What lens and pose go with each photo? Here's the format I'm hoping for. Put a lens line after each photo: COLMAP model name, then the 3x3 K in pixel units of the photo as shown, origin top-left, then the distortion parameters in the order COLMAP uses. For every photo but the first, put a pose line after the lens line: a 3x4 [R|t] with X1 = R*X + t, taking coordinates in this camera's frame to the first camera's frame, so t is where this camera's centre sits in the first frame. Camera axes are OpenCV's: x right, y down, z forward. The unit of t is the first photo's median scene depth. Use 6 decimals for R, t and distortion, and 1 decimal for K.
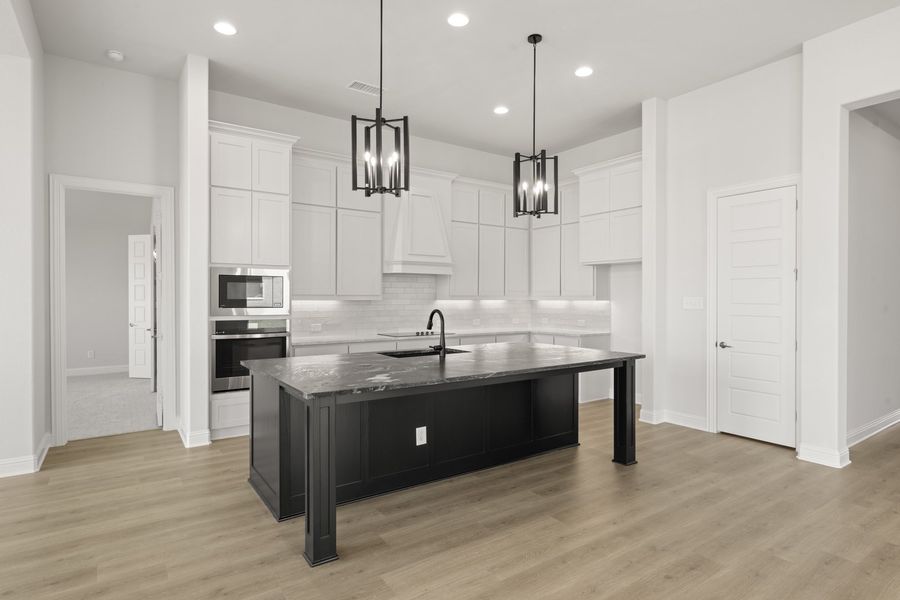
lens RADIAL K [[459.2, 0, 432.1], [0, 459.2, 299.2], [0, 0, 1]] dist [0.000461, 0.000109]
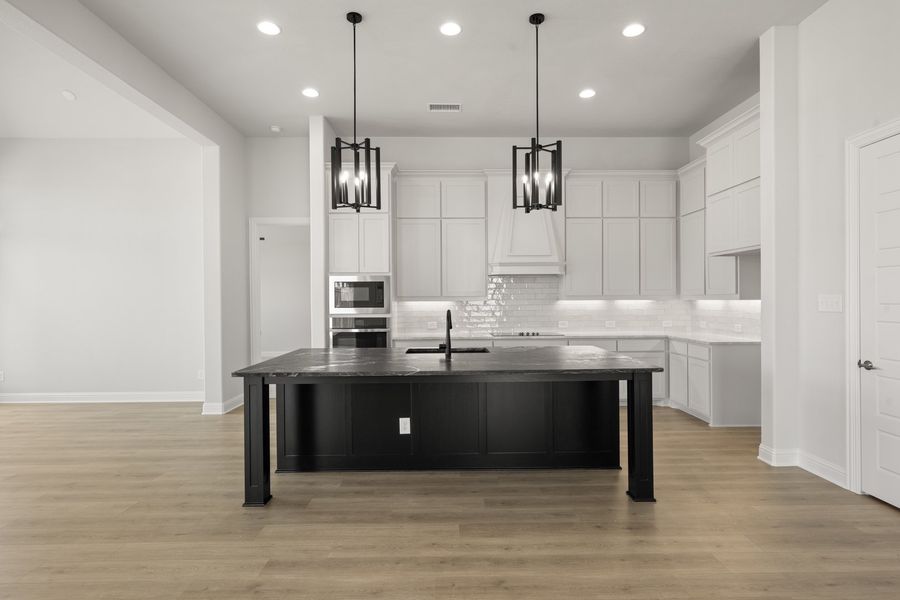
lens RADIAL K [[440.7, 0, 450.0], [0, 440.7, 300.0], [0, 0, 1]] dist [0.001174, 0.000283]
pose [[0.847527, -0.006177, -0.530717, 0.480196], [0.006350, 0.999979, -0.001497, 0.001309], [0.530715, -0.002101, 0.847548, 0.133037]]
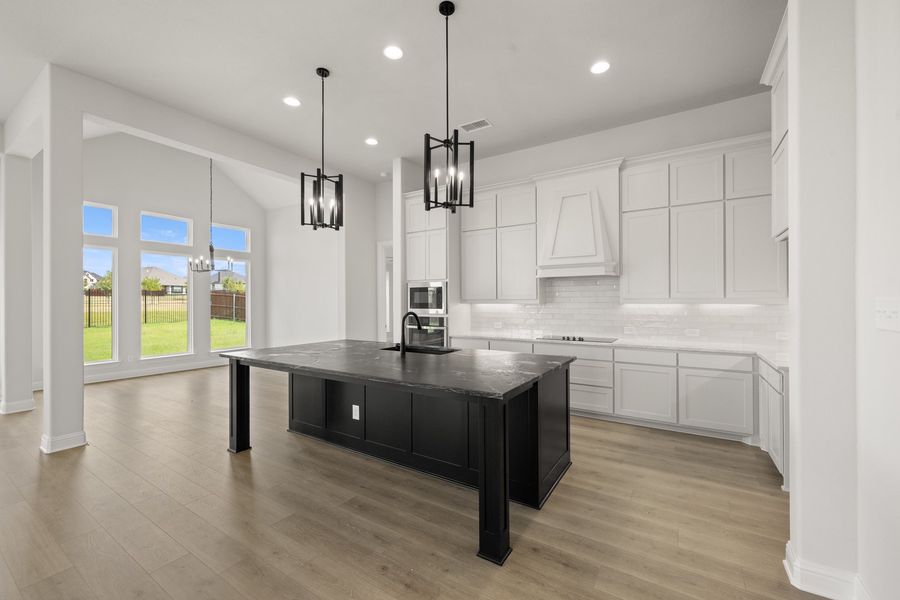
lens RADIAL K [[349.2, 0, 458.3], [0, 349.2, 300.5], [0, 0, 1]] dist [0.000397, -0.000043]
pose [[0.438975, -0.006204, -0.898478, 0.736645], [0.000828, 0.999979, -0.006501, -0.000455], [0.898499, 0.002110, 0.438971, 0.642004]]
